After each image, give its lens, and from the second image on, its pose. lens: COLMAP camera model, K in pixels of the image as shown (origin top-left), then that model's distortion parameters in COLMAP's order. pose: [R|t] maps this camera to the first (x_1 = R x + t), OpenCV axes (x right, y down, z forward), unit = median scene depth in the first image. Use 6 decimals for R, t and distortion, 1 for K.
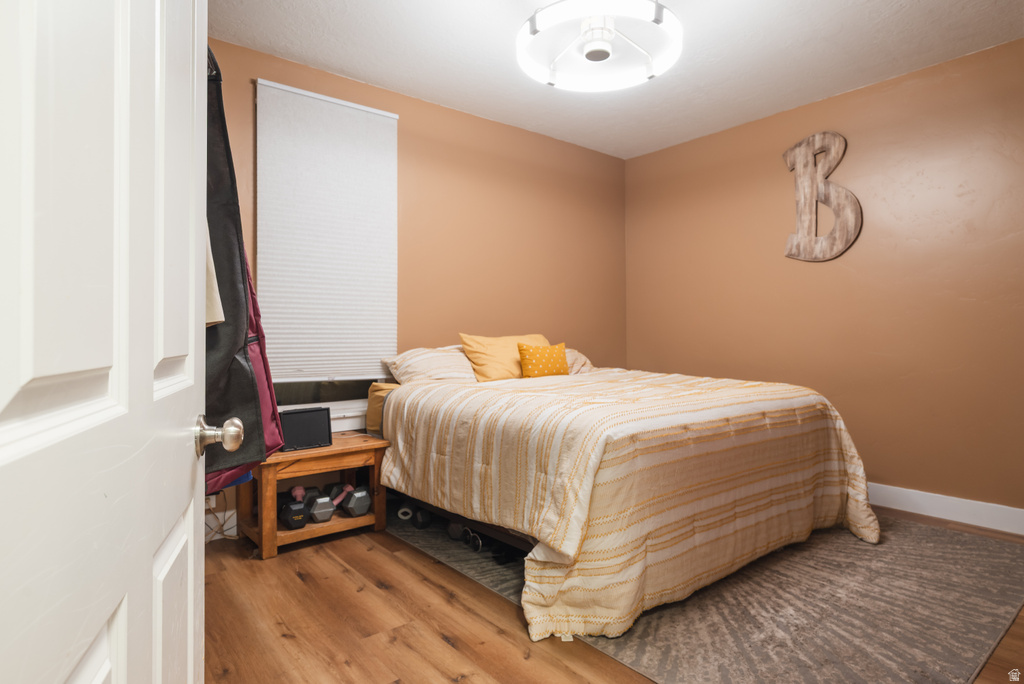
lens RADIAL K [[583.3, 0, 514.1], [0, 583.3, 326.1], [0, 0, 1]] dist [0.004598, 0.000325]
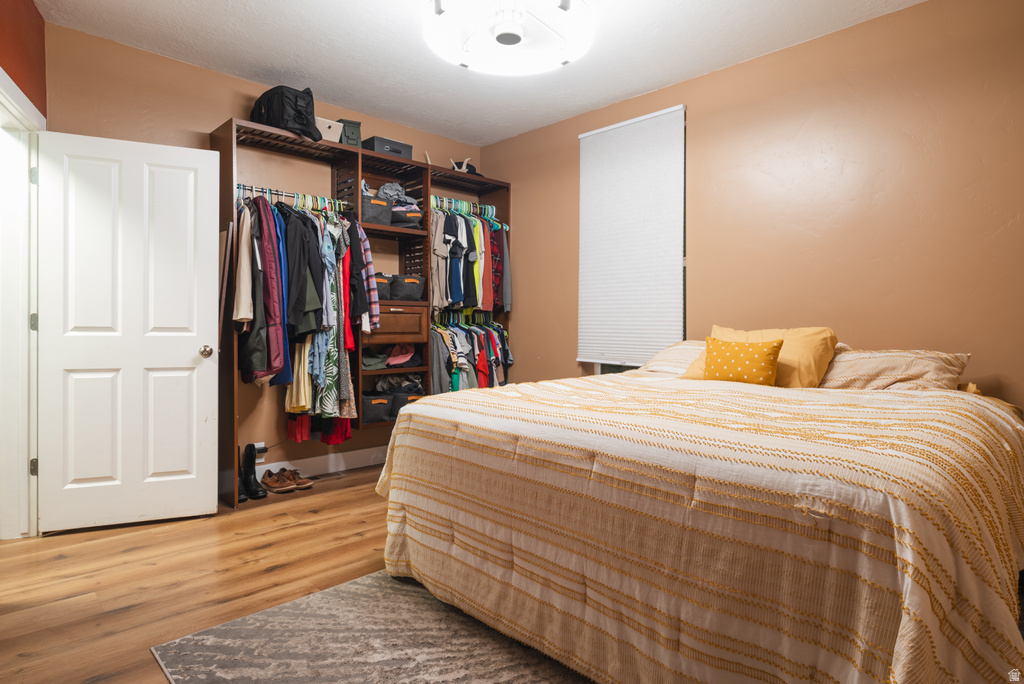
lens RADIAL K [[583.3, 0, 514.1], [0, 583.3, 326.1], [0, 0, 1]] dist [0.004598, 0.000325]
pose [[0.076105, 0.005123, -0.997087, 1.222342], [0.003794, 0.999978, 0.005428, 0.011939], [0.997093, -0.004196, 0.076084, 1.023413]]
